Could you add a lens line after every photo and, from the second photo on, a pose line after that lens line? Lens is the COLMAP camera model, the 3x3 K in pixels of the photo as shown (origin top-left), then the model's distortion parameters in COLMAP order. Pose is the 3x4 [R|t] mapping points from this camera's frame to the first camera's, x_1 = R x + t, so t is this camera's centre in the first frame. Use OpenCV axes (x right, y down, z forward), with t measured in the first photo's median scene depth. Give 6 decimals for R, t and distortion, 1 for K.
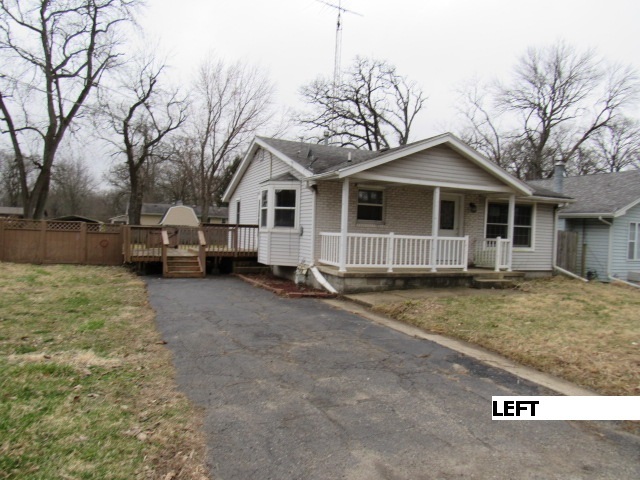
lens RADIAL K [[465.7, 0, 320.0], [0, 465.7, 240.0], [0, 0, 1]] dist [-0.024810, 0.000975]
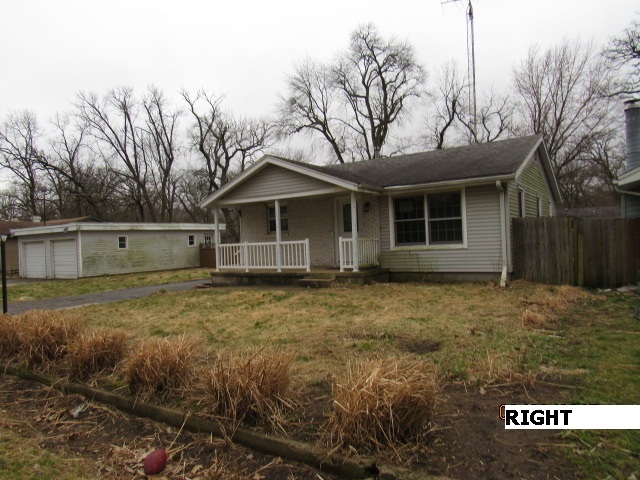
lens RADIAL K [[465.7, 0, 320.0], [0, 465.7, 240.0], [0, 0, 1]] dist [-0.024810, 0.000975]
pose [[0.534602, -0.059718, -0.842991, 1.091084], [0.045804, 0.998081, -0.041657, 0.035306], [0.843861, -0.016343, 0.536312, 0.382004]]
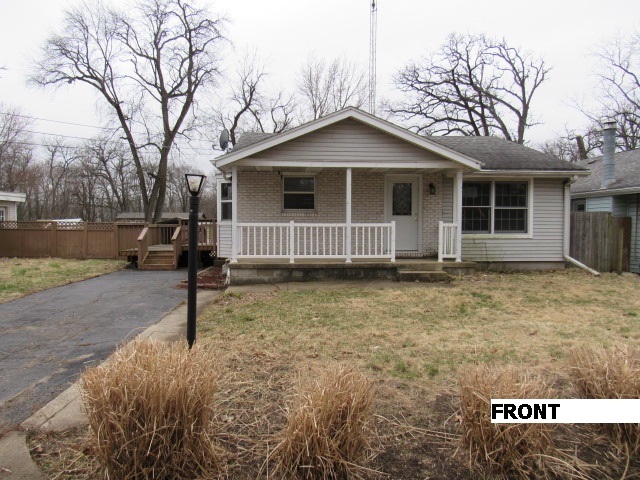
lens RADIAL K [[465.7, 0, 320.0], [0, 465.7, 240.0], [0, 0, 1]] dist [-0.024810, 0.000975]
pose [[0.940187, -0.023598, -0.339840, 0.420532], [0.026262, 0.999650, 0.003243, 0.017007], [0.339644, -0.011974, 0.940478, 0.110475]]
